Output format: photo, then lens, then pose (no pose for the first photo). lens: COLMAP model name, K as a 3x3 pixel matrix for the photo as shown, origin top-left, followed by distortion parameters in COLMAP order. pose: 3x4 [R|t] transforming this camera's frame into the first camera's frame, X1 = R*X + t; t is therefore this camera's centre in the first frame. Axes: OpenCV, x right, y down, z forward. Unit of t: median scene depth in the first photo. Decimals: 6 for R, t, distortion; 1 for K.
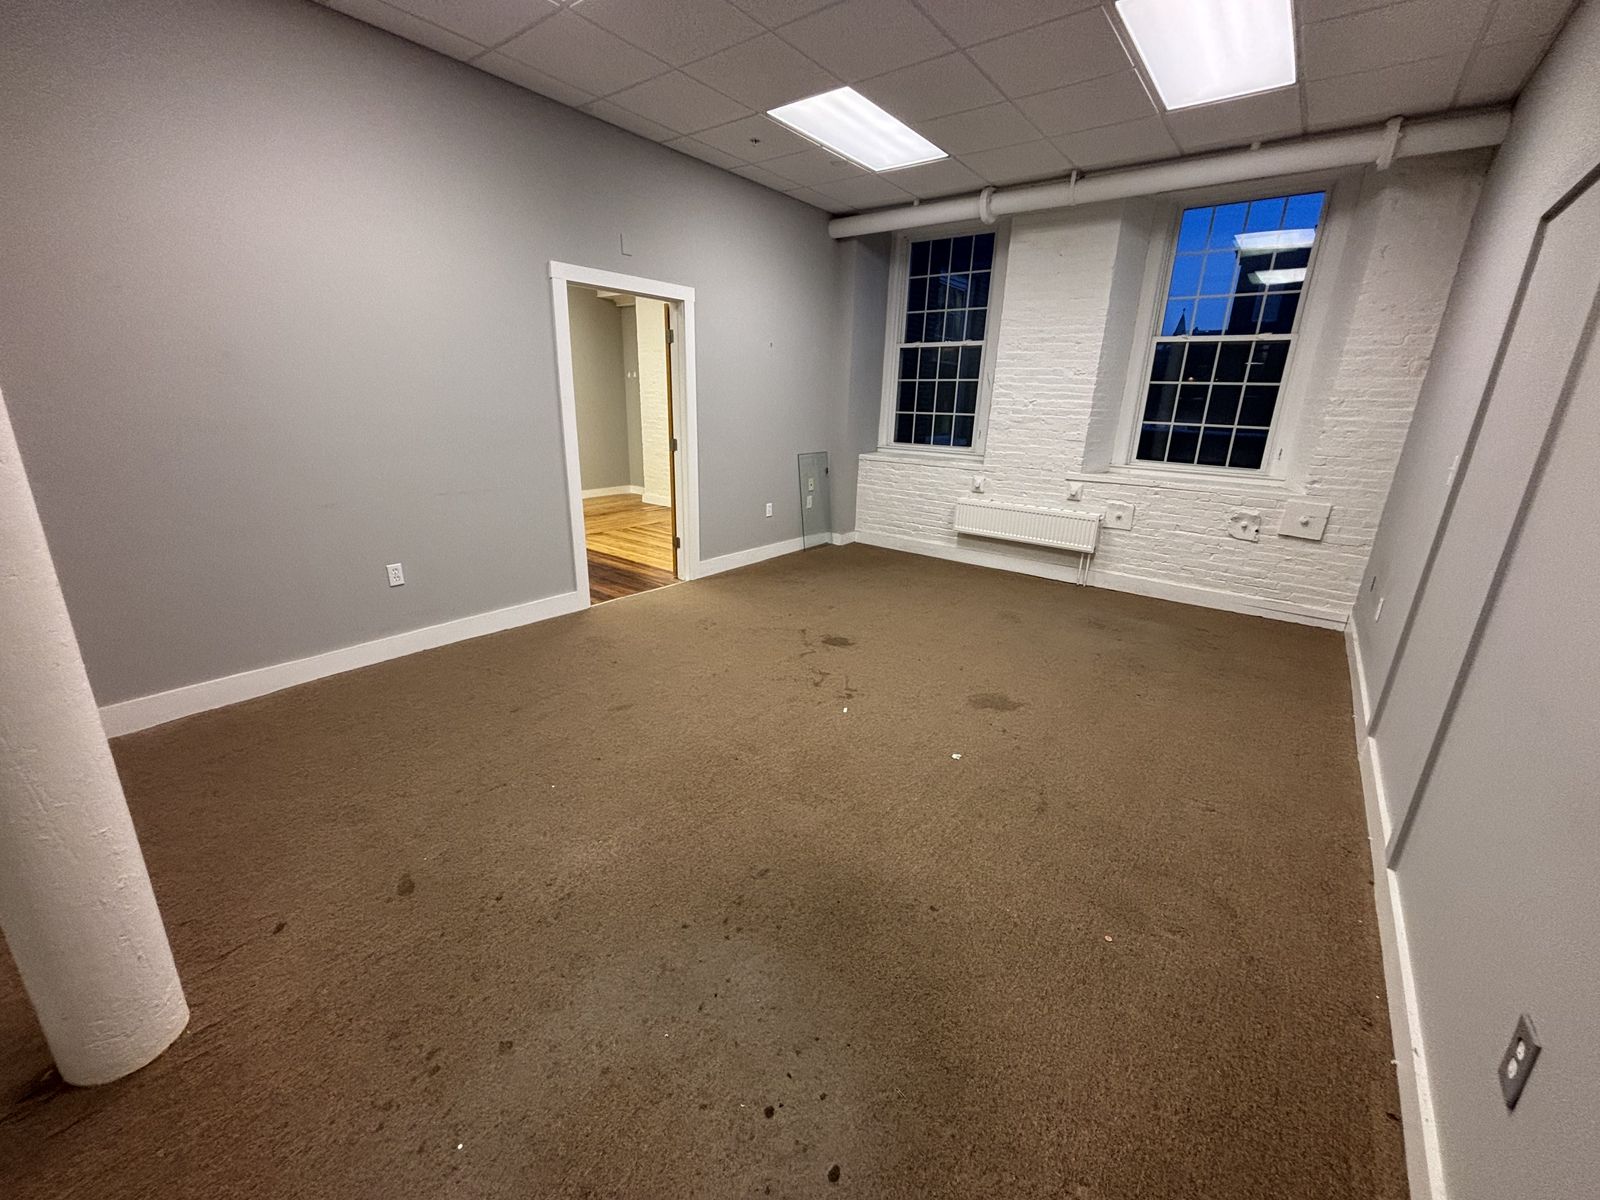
lens RADIAL K [[639.9, 0, 801.1], [0, 639.9, 601.1], [0, 0, 1]] dist [0.003981, -0.002495]
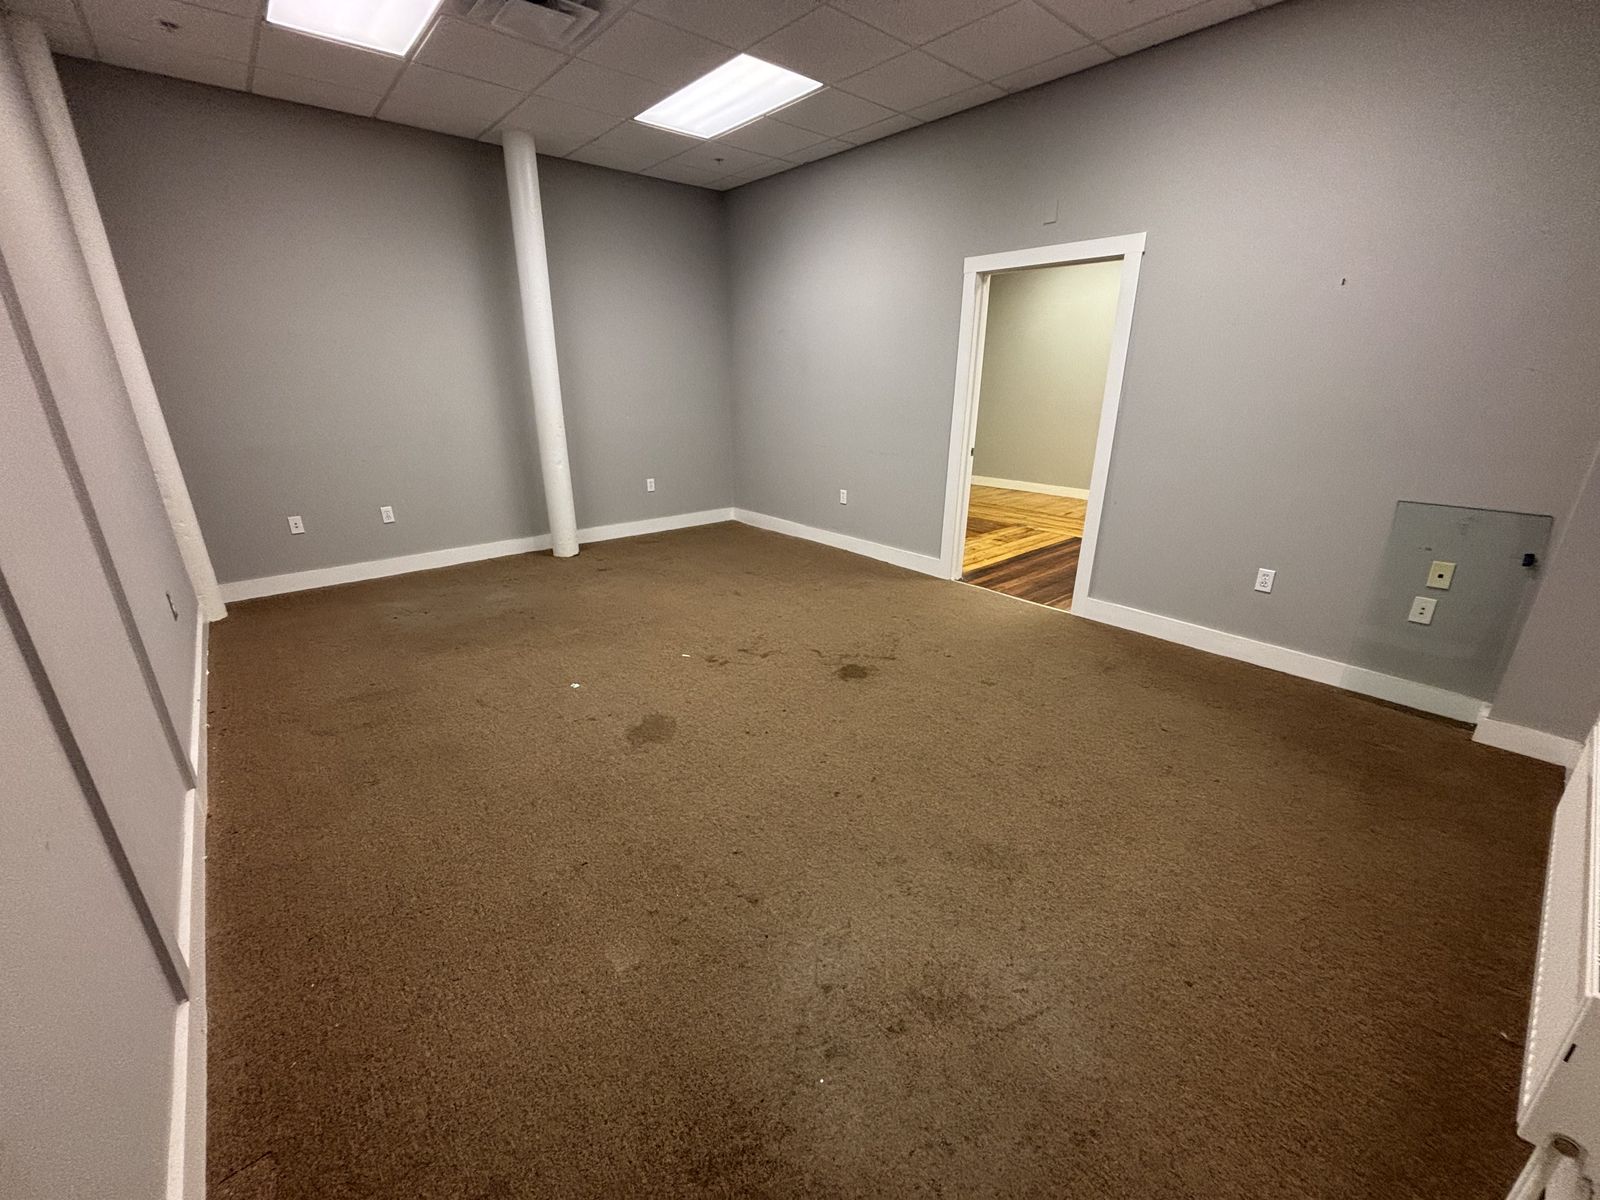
lens RADIAL K [[639.9, 0, 801.6], [0, 639.9, 602.2], [0, 0, 1]] dist [0.003981, -0.002495]
pose [[-0.192612, 0.304684, -0.932775, 0.668125], [-0.307018, 0.884138, 0.352194, -0.236454], [0.932009, 0.354215, -0.076752, 0.788636]]
